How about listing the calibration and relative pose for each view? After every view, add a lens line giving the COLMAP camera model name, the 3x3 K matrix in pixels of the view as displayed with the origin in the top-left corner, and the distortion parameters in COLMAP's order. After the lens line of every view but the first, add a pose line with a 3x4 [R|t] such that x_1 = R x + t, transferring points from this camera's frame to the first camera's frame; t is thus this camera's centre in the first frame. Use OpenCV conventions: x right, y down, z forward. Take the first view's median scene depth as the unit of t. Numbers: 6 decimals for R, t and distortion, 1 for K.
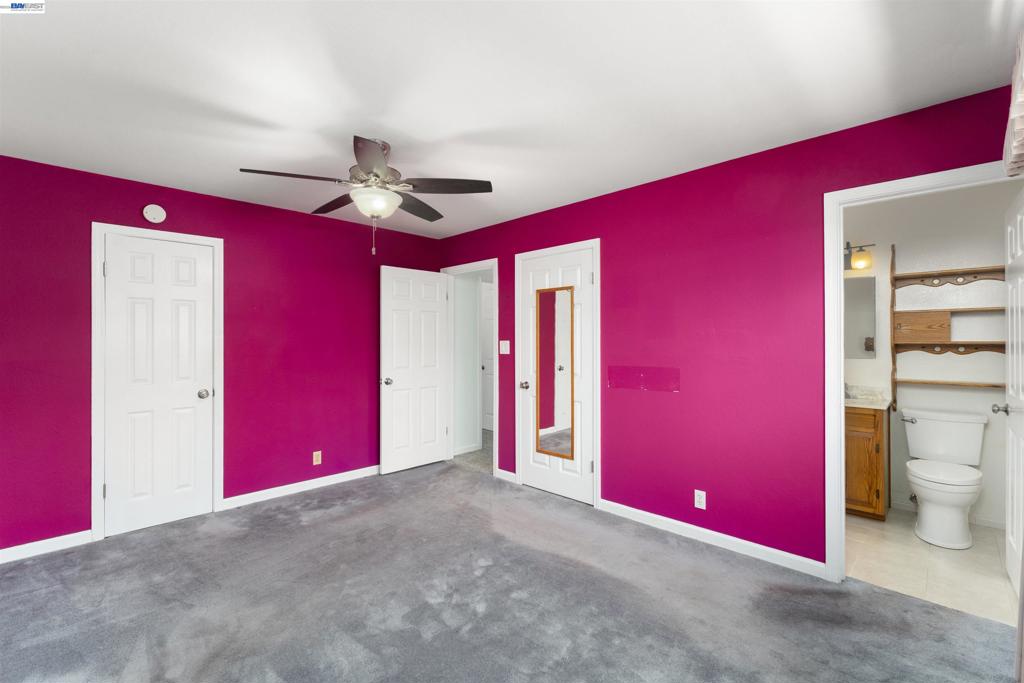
lens RADIAL K [[438.3, 0, 512.0], [0, 438.3, 341.5], [0, 0, 1]] dist [0.001581, 0.000104]
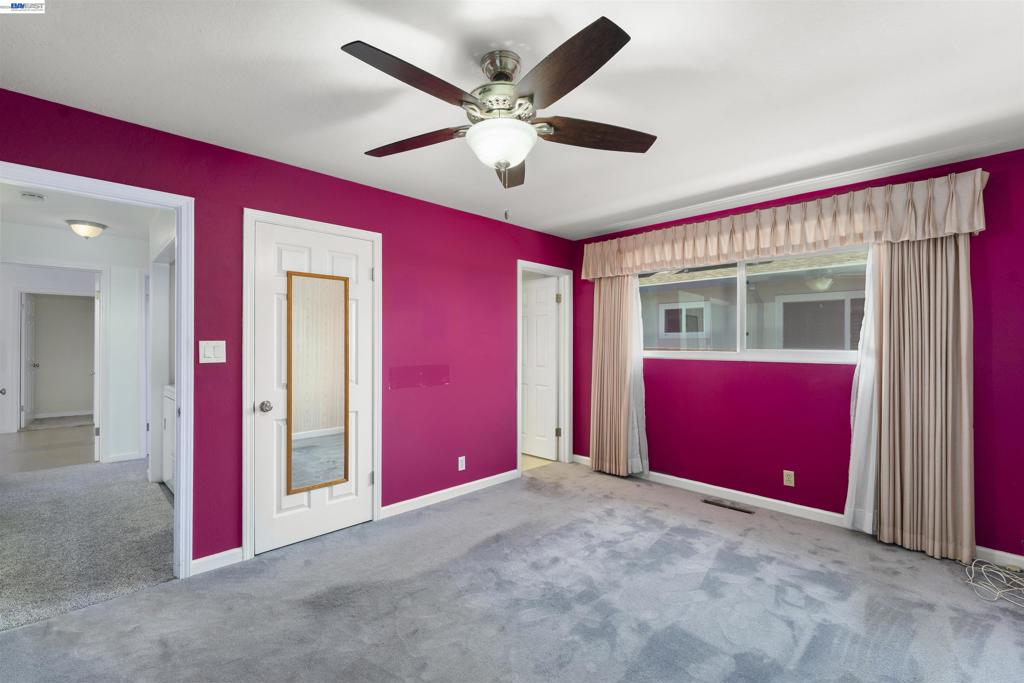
lens RADIAL K [[438.3, 0, 512.0], [0, 438.3, 341.5], [0, 0, 1]] dist [0.001581, 0.000104]
pose [[0.027755, -0.001022, 0.999614, -0.967344], [-0.005311, 0.999985, 0.001170, -0.006074], [-0.999601, -0.005342, 0.027749, 0.904503]]
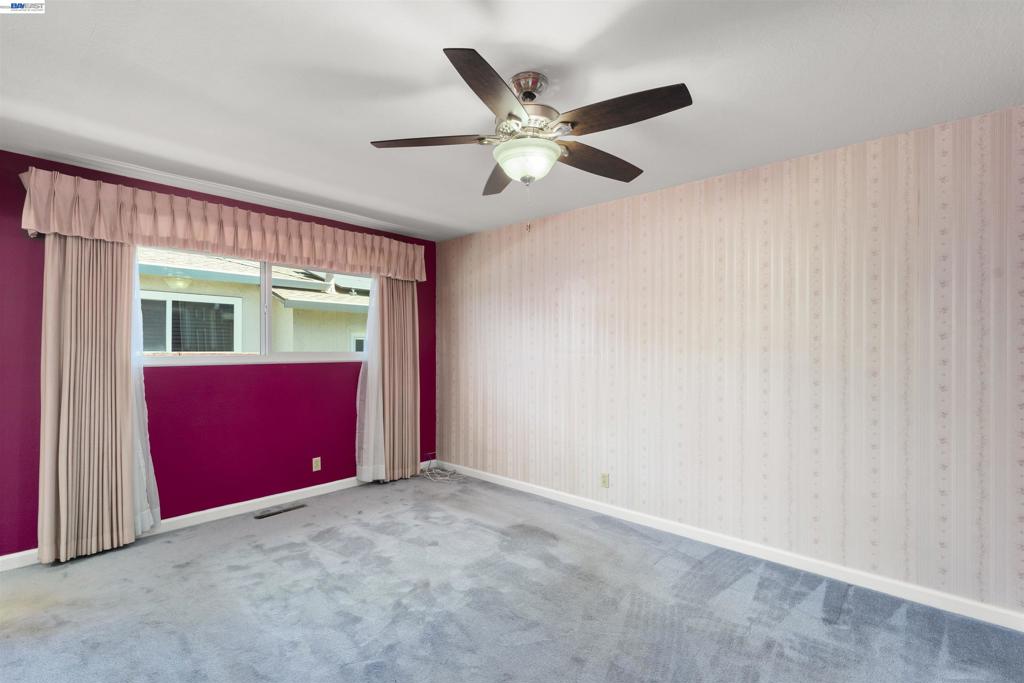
lens RADIAL K [[452.7, 0, 511.2], [0, 452.7, 345.6], [0, 0, 1]] dist [-0.017364, 0.000220]
pose [[-0.999743, -0.004889, -0.022115, -0.252542], [-0.004795, 0.999979, -0.004294, 0.000165], [0.022136, -0.004187, -0.999746, 1.668341]]
